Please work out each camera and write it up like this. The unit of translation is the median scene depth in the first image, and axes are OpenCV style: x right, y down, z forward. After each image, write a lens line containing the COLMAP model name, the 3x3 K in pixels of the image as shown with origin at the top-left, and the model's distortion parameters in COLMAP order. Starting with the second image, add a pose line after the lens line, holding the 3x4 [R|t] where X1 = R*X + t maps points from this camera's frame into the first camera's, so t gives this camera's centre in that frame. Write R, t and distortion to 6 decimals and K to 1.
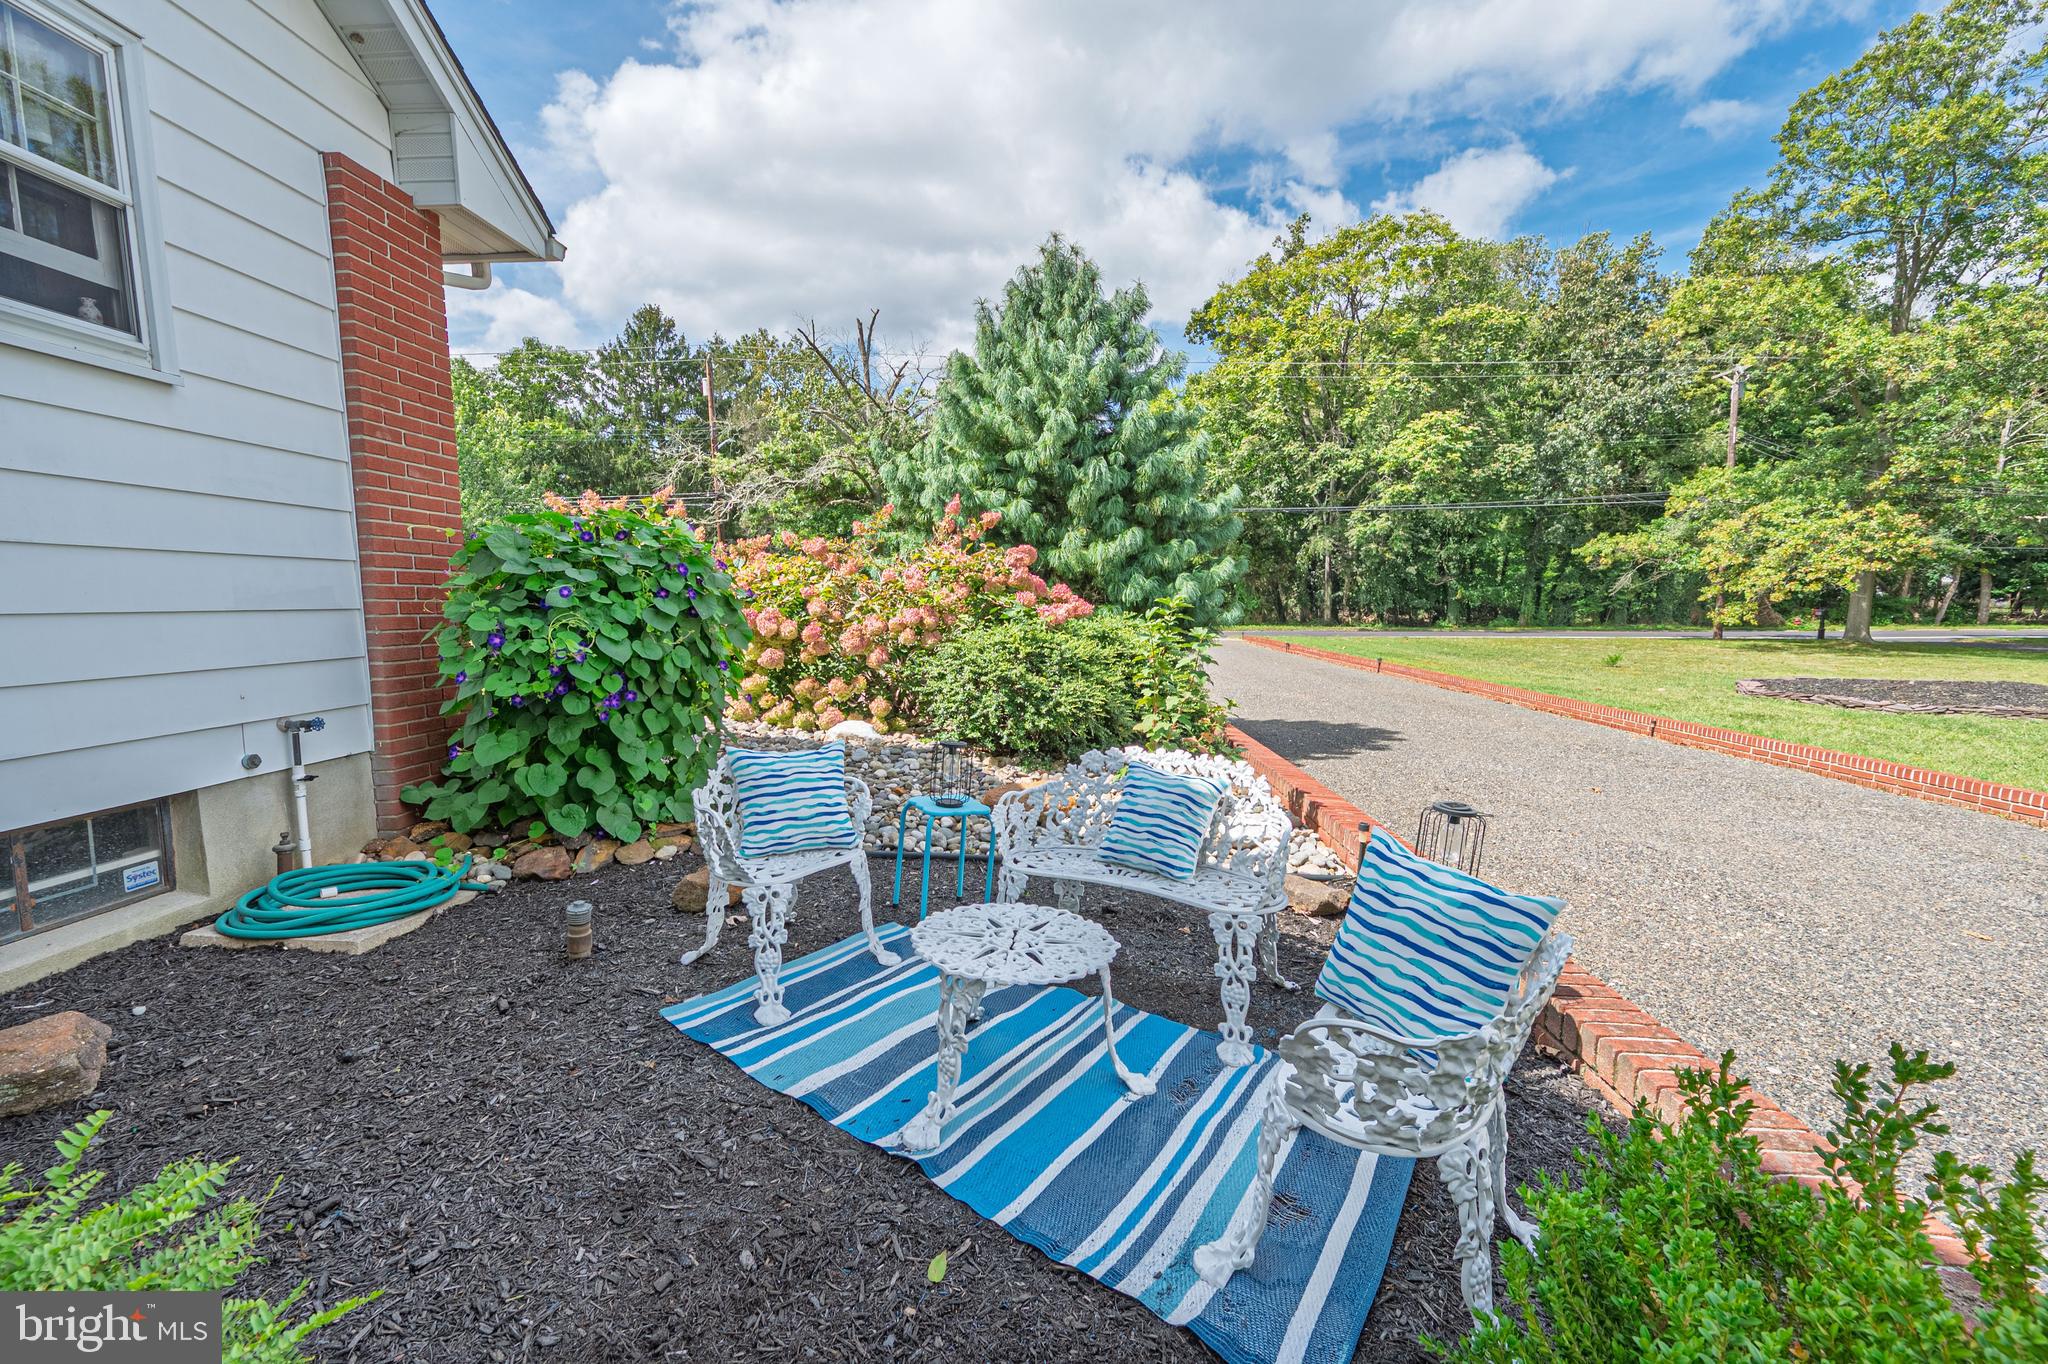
lens RADIAL K [[809.9, 0, 1023.6], [0, 809.9, 684.1], [0, 0, 1]] dist [0.001835, -0.000079]
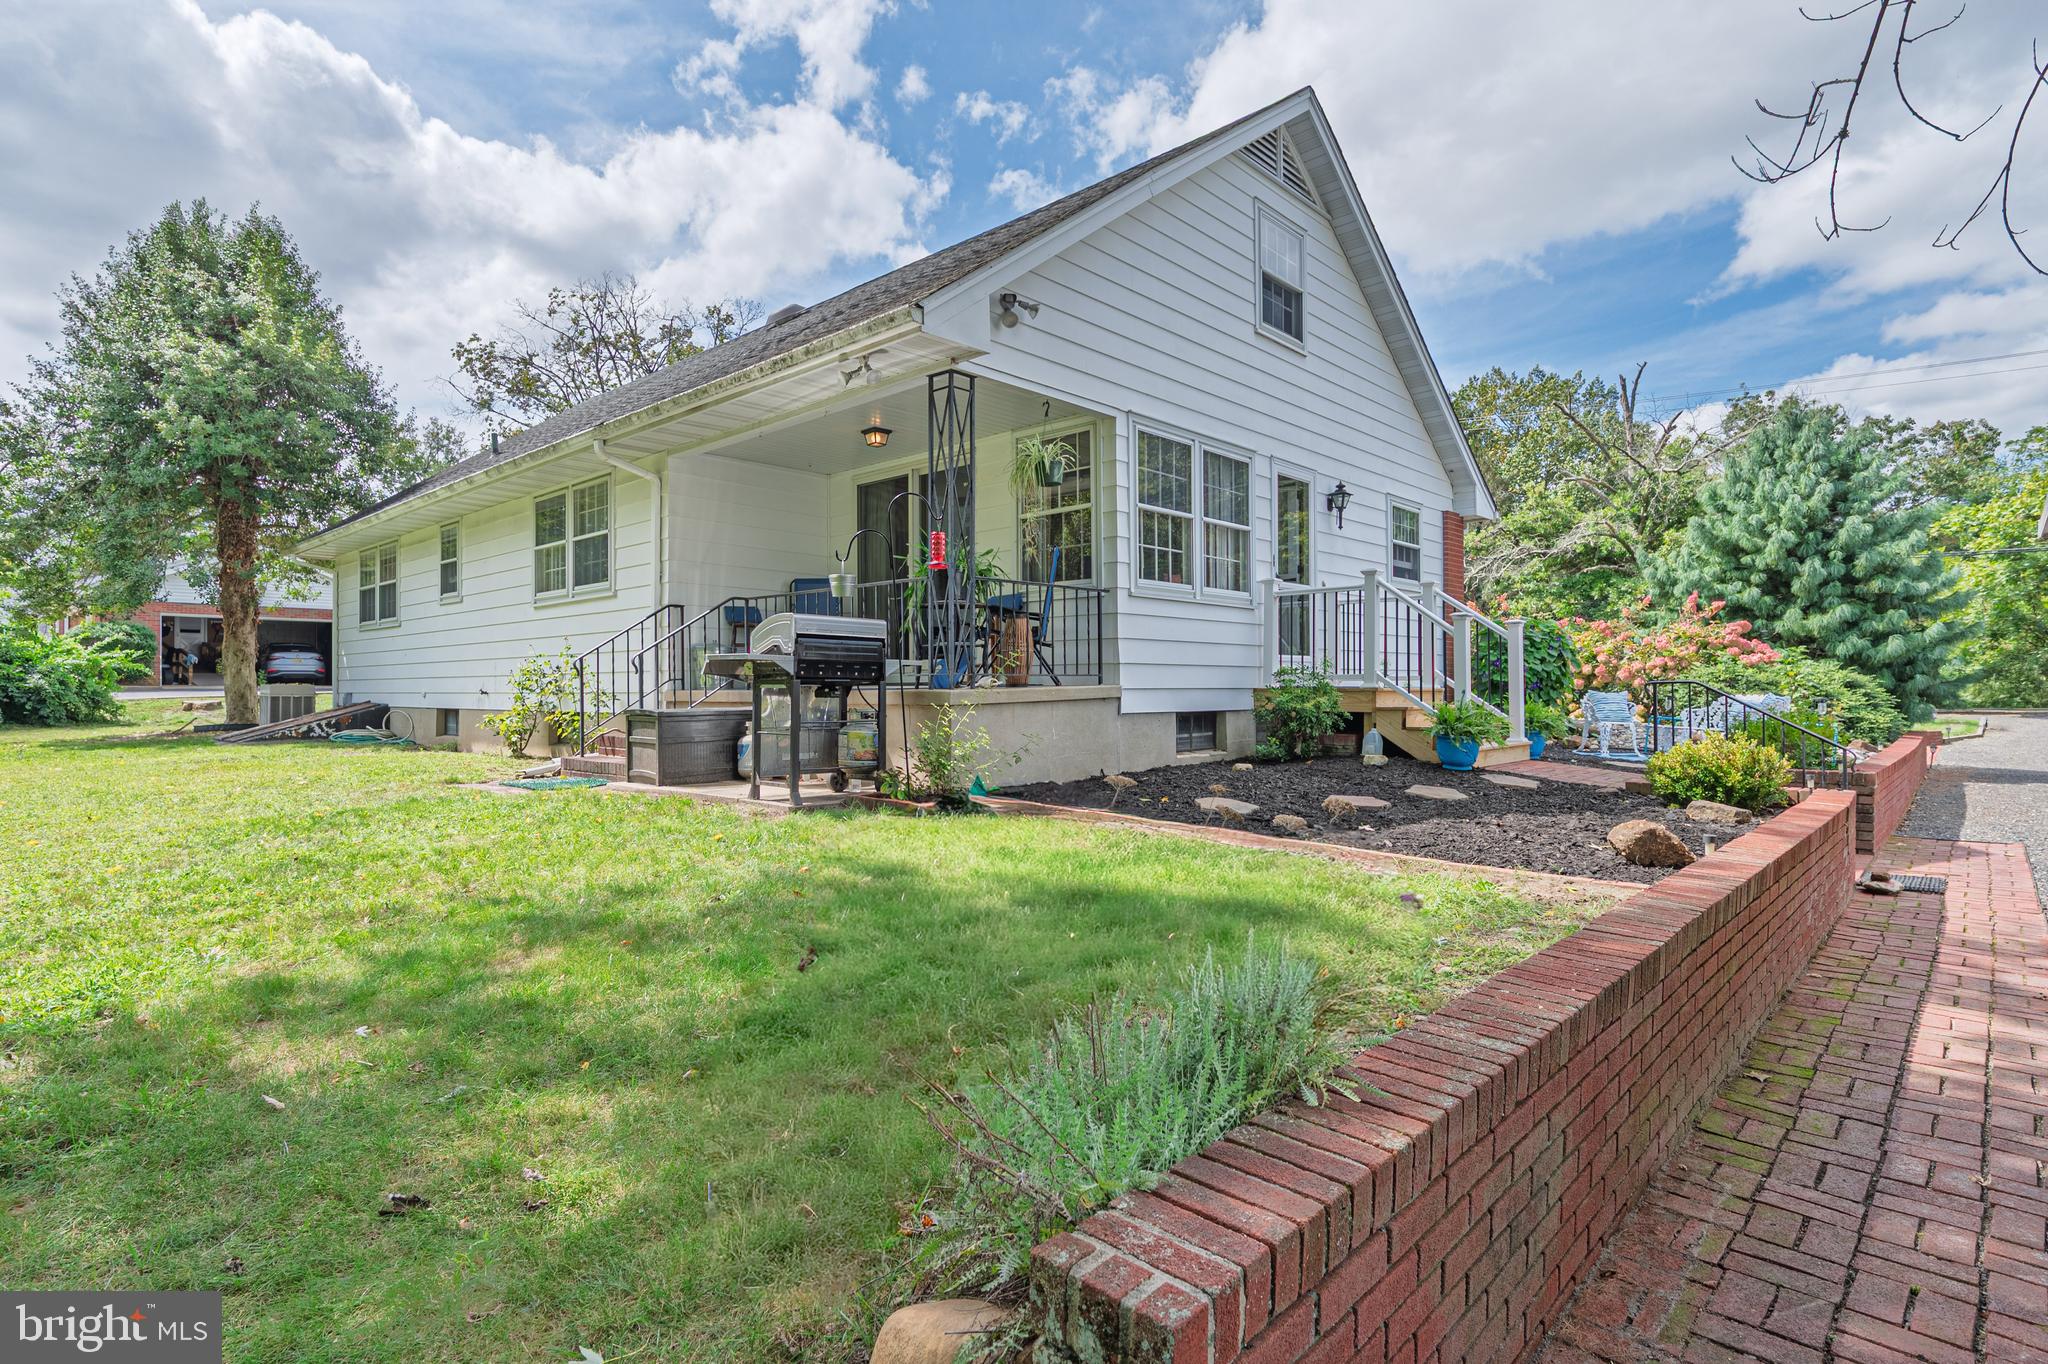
lens RADIAL K [[1022.2, 0, 1023.4], [0, 1022.2, 685.0], [0, 0, 1]] dist [-0.000381, 0.000057]
pose [[0.753419, 0.003780, -0.657530, 0.222430], [-0.069359, 0.994862, -0.073754, 0.178445], [0.653872, 0.101173, 0.749810, -1.255271]]
